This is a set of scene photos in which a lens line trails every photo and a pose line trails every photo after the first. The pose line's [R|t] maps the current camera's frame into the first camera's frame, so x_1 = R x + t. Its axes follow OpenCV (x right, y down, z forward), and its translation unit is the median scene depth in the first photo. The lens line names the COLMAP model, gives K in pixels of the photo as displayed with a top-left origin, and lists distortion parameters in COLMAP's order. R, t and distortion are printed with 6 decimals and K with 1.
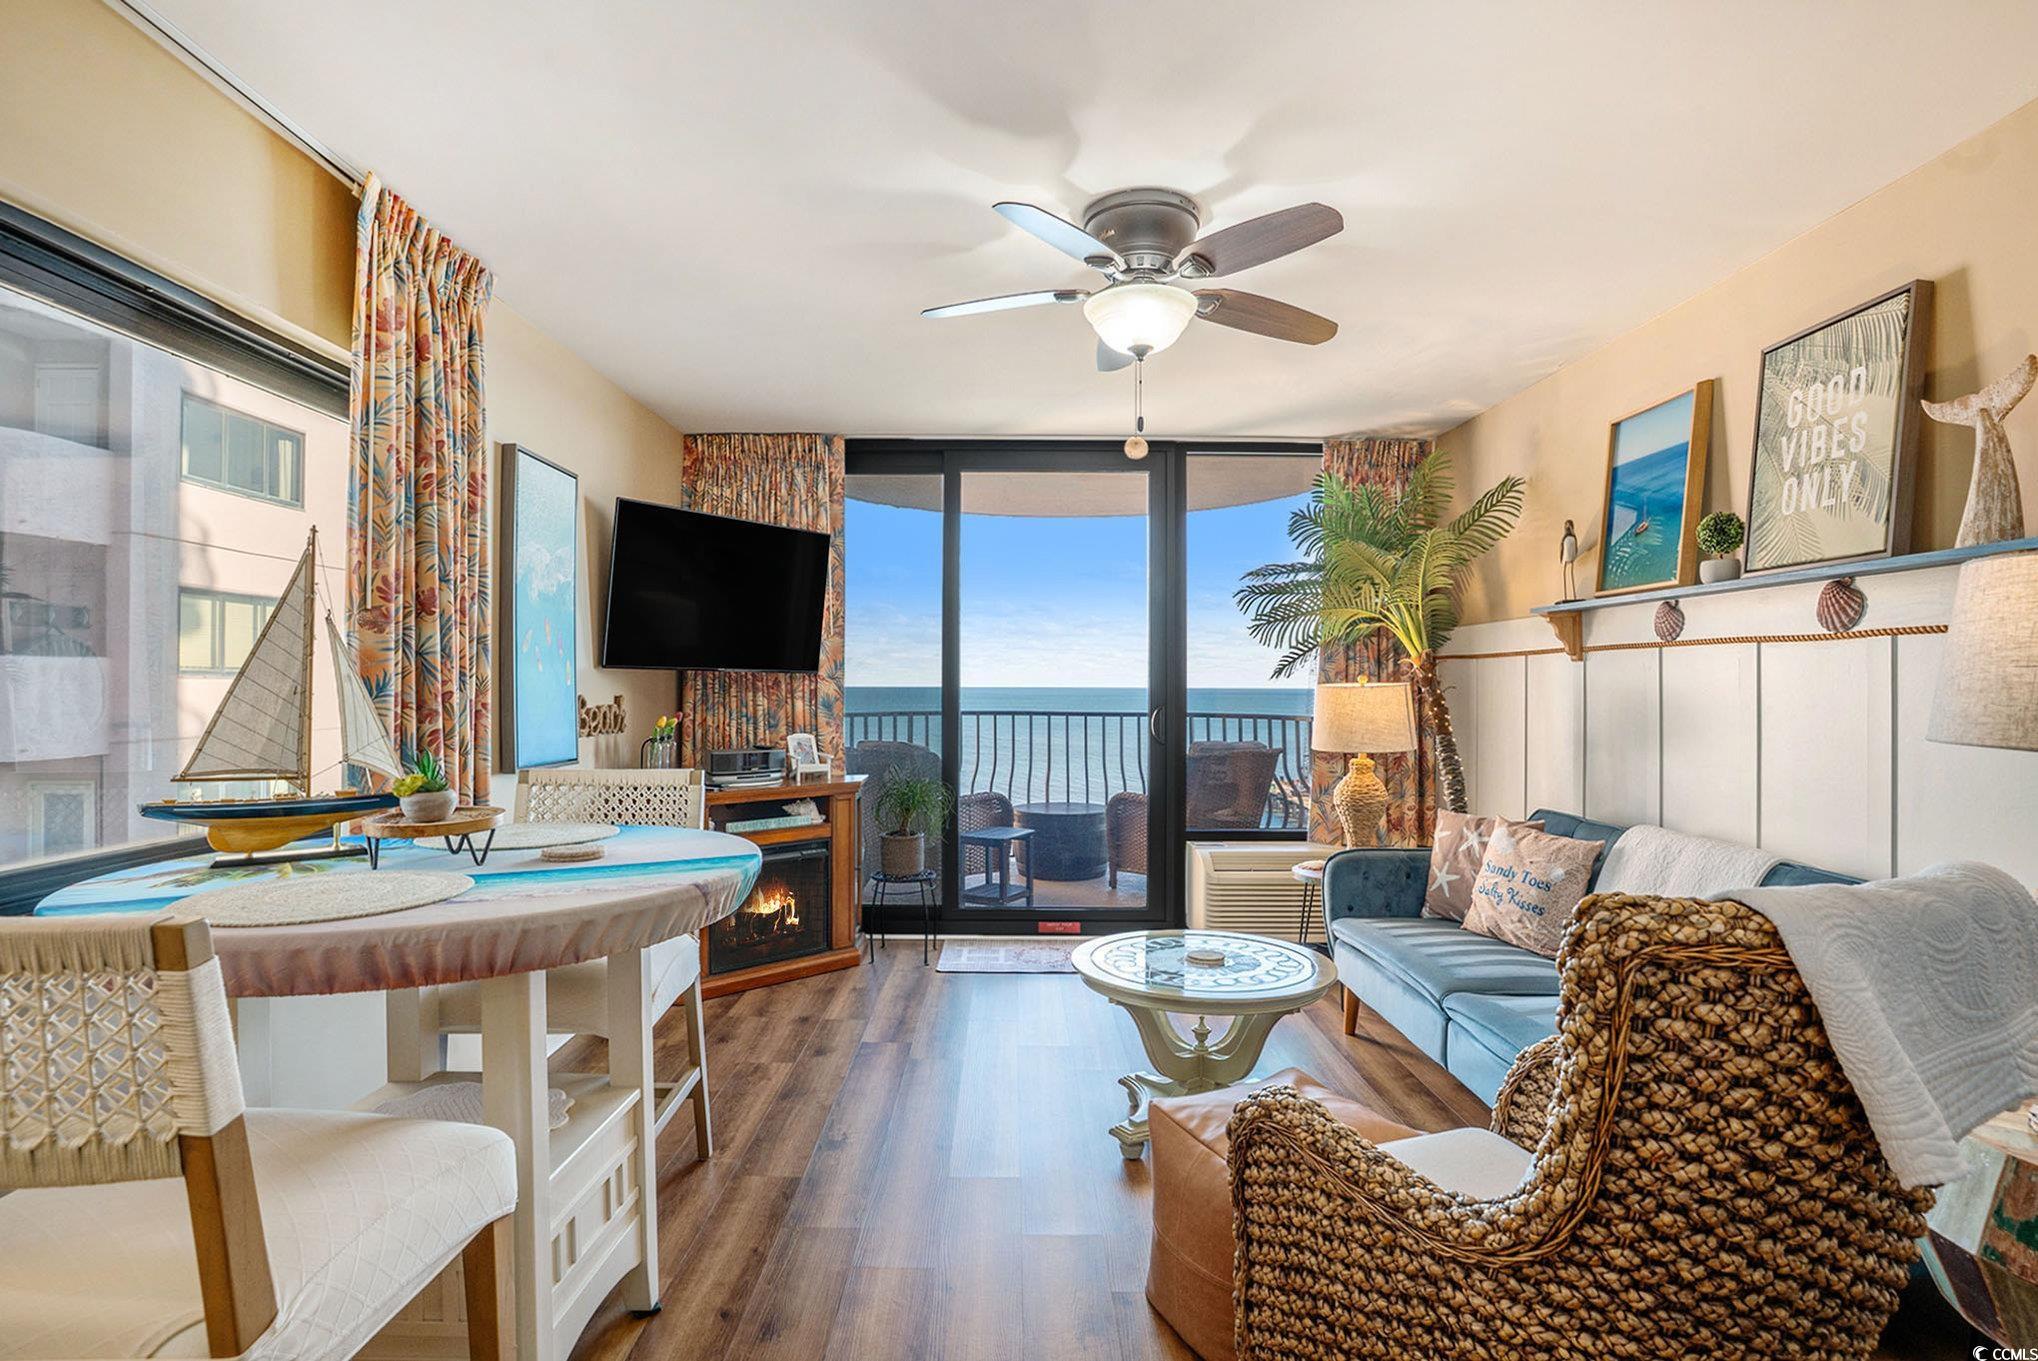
lens RADIAL K [[1006.5, 0, 975.8], [0, 1006.5, 673.0], [0, 0, 1]] dist [-0.063160, 0.020487]
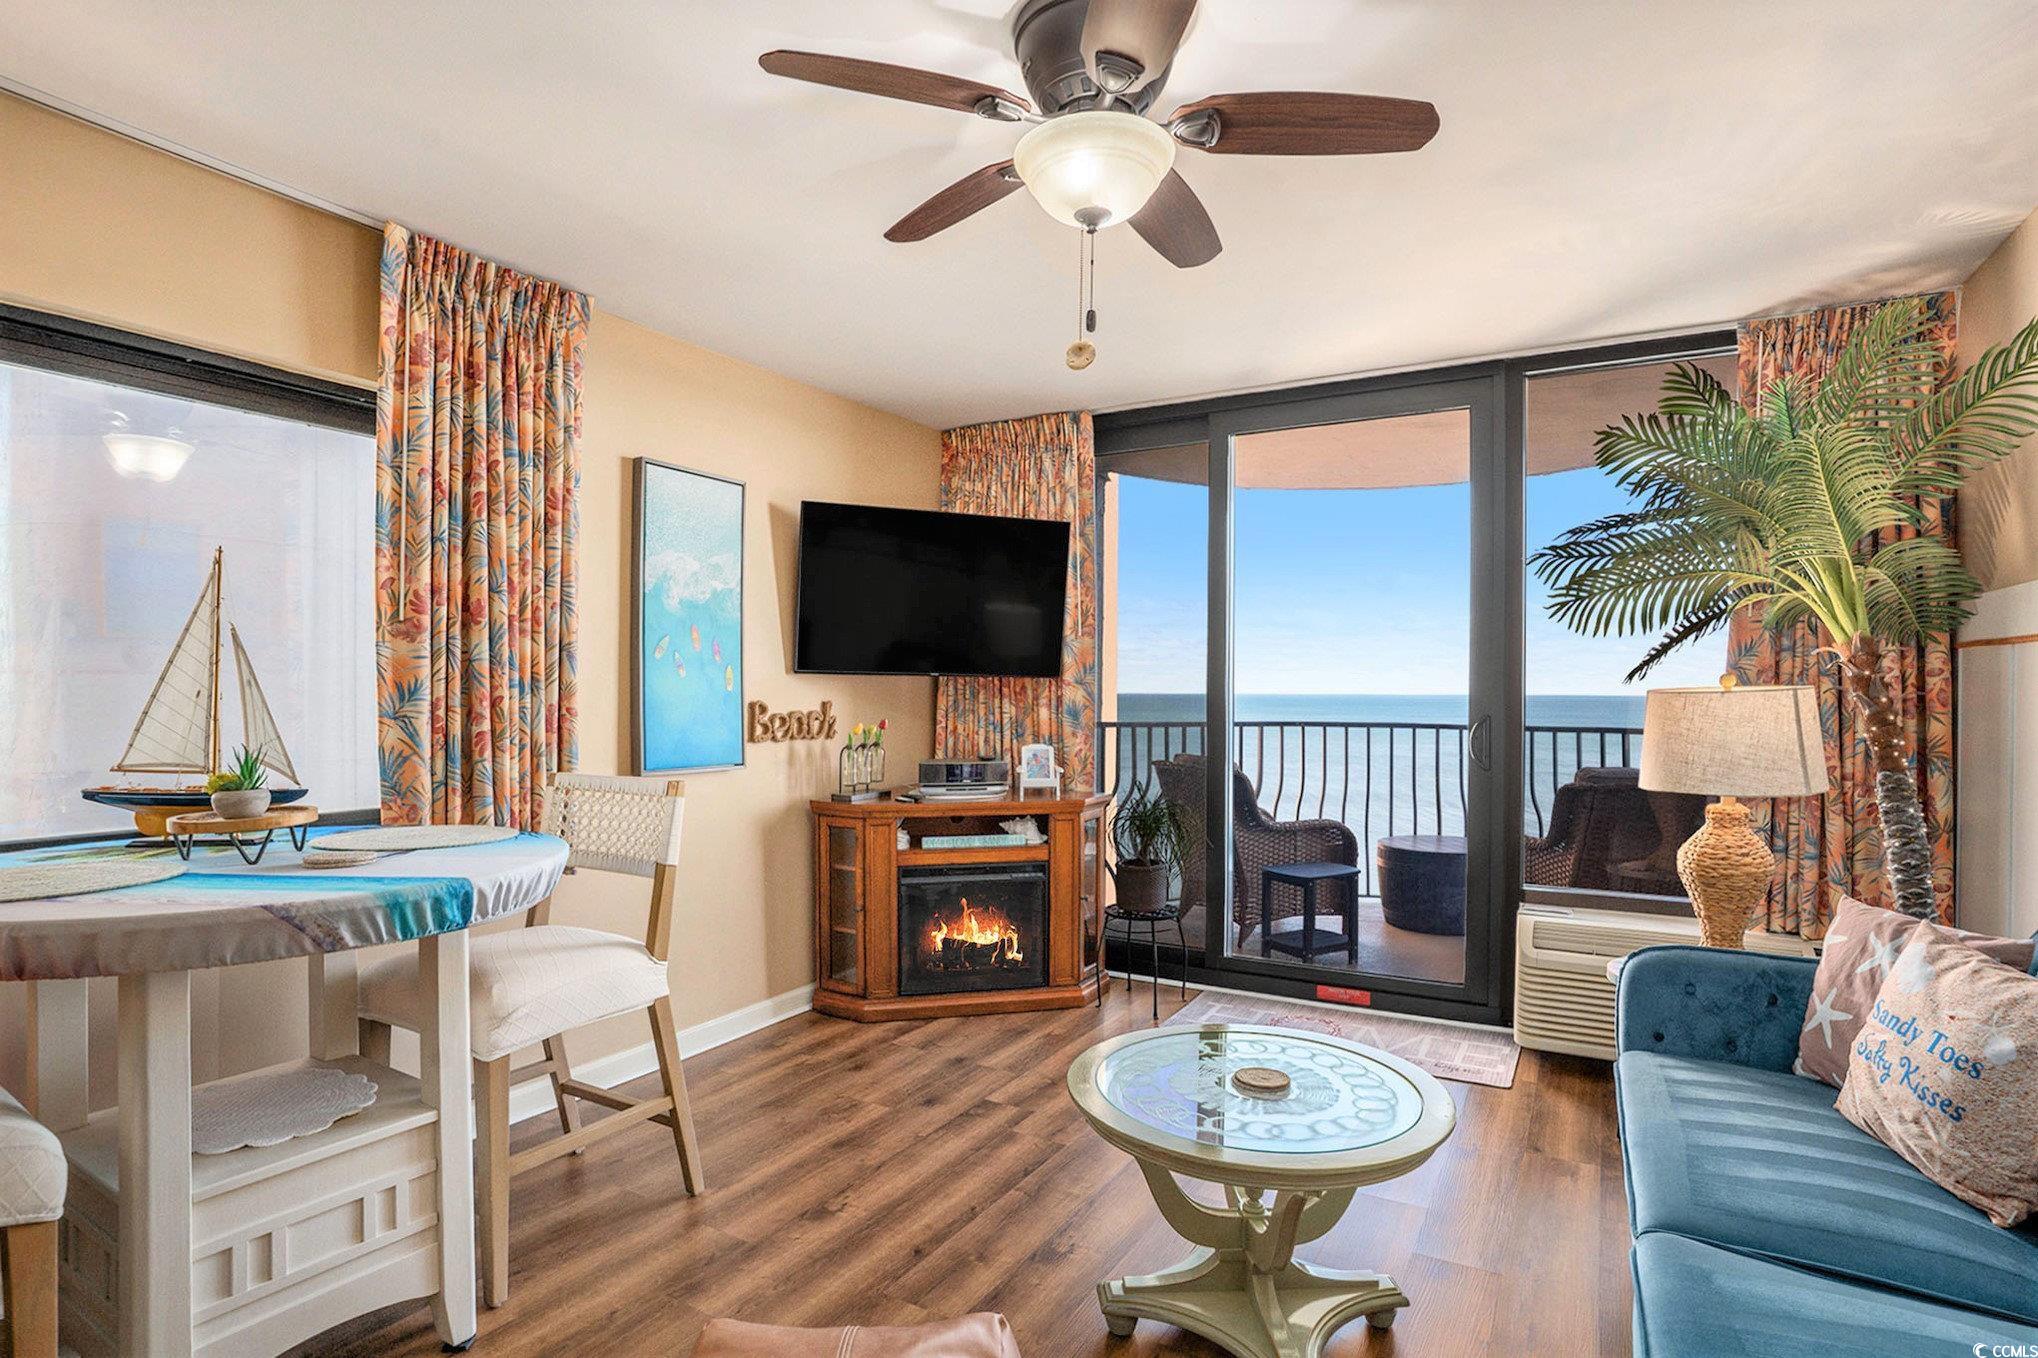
lens RADIAL K [[1006.5, 0, 1002.5], [0, 1006.5, 688.8], [0, 0, 1]] dist [-0.063160, 0.020487]
pose [[0.866001, -0.002661, -0.500035, 0.268554], [0.006937, 0.999954, 0.006692, 0.004022], [0.499994, -0.009264, 0.865979, 0.204261]]
